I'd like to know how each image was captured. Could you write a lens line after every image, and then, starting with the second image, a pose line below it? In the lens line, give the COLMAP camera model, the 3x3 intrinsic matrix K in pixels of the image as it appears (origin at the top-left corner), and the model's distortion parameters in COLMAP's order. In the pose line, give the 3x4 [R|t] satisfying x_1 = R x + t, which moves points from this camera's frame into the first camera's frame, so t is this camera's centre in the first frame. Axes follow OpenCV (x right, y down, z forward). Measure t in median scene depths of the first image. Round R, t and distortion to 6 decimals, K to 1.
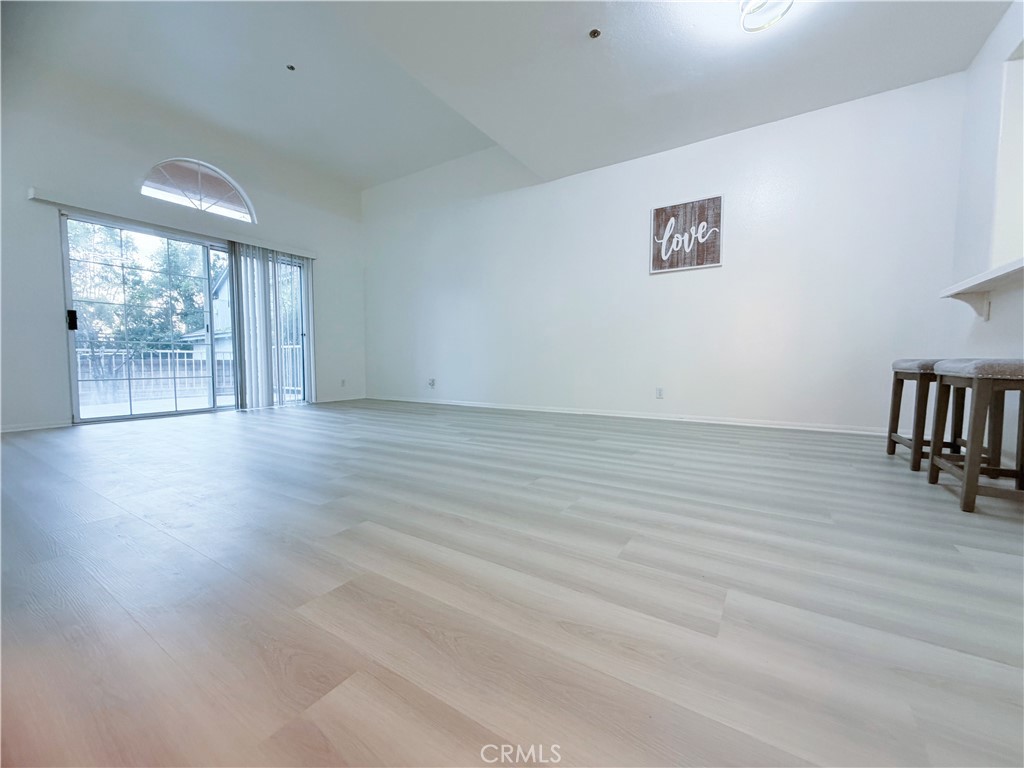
lens RADIAL K [[410.0, 0, 516.5], [0, 410.0, 382.3], [0, 0, 1]] dist [0.000678, -0.000069]
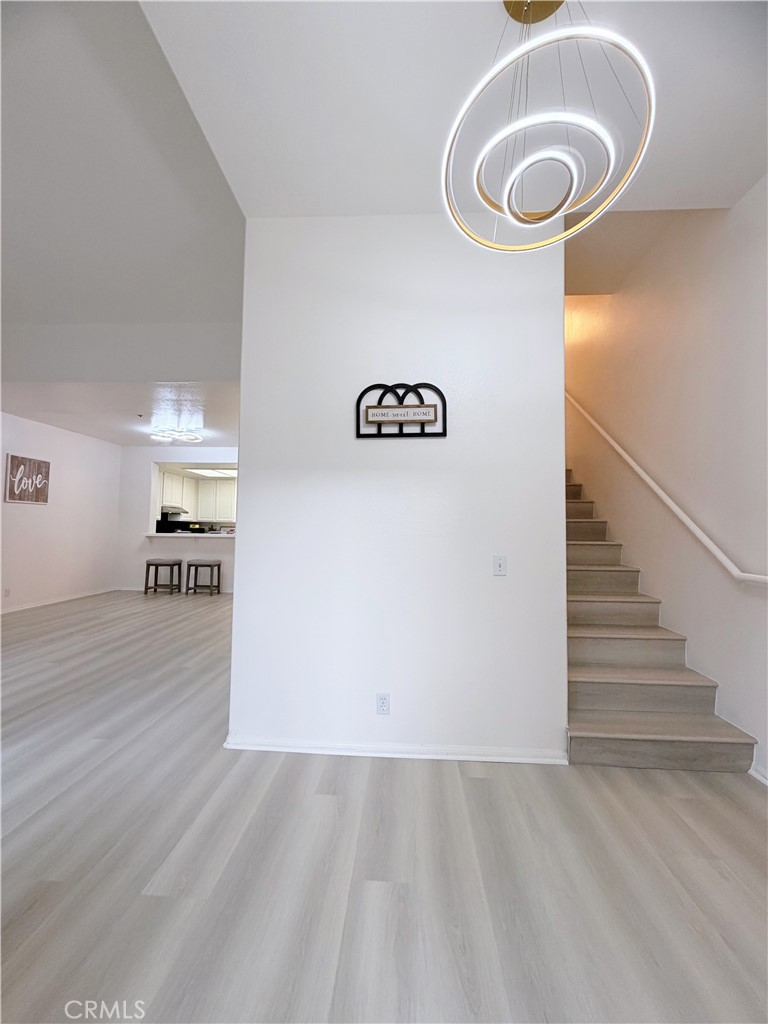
lens RADIAL K [[410.0, 0, 378.9], [0, 410.0, 512.4], [0, 0, 1]] dist [0.000678, -0.000069]
pose [[-0.490417, 0.024981, 0.871130, -1.468576], [0.033998, 0.999377, -0.009518, -0.188292], [-0.870824, 0.024949, -0.490961, 0.640282]]
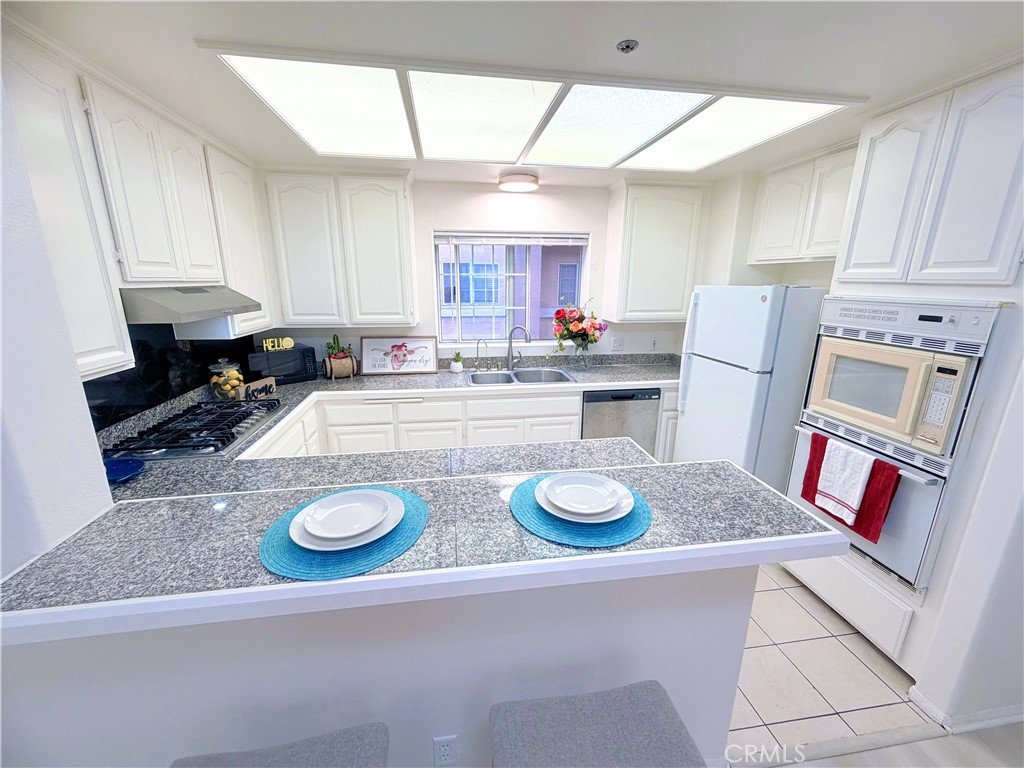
lens RADIAL K [[410.0, 0, 508.3], [0, 410.0, 385.7], [0, 0, 1]] dist [0.000678, -0.000069]
pose [[-0.659822, -0.195034, 0.725669, 0.412316], [0.036256, 0.956341, 0.289996, -0.292425], [-0.750547, 0.217656, -0.623944, 0.562558]]
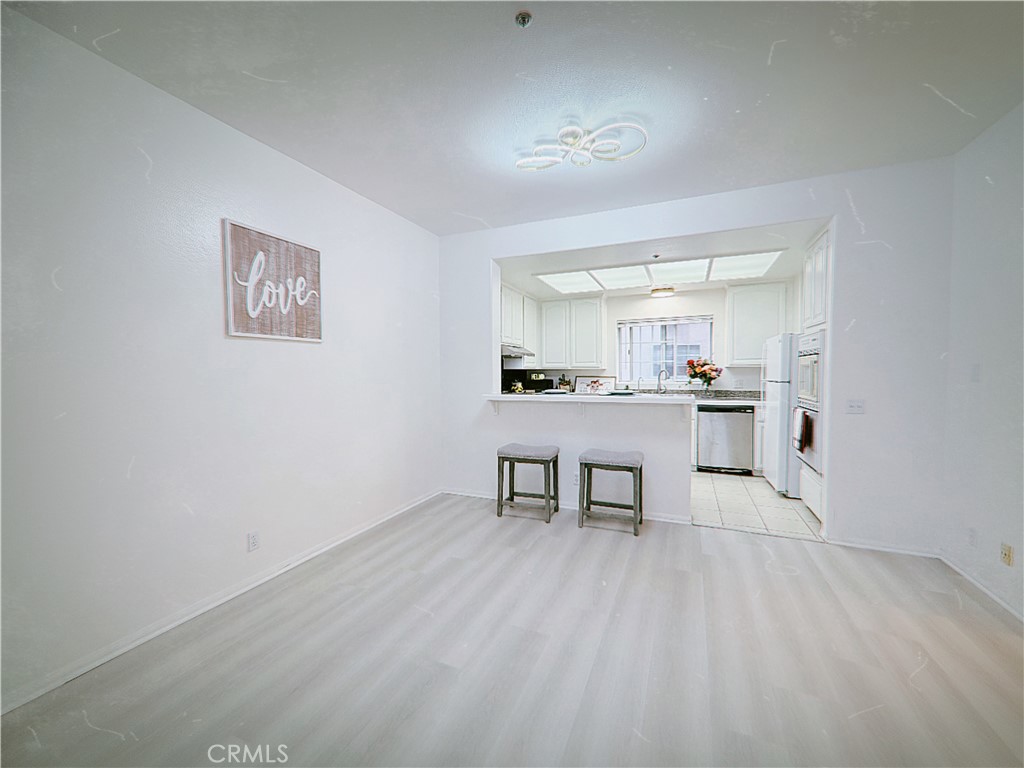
lens RADIAL K [[410.0, 0, 504.4], [0, 410.0, 385.5], [0, 0, 1]] dist [0.000678, -0.000069]
pose [[-0.152078, -0.035406, 0.987734, -0.293701], [0.062482, 0.997015, 0.045359, -0.210845], [-0.986391, 0.068614, -0.149412, 0.759217]]
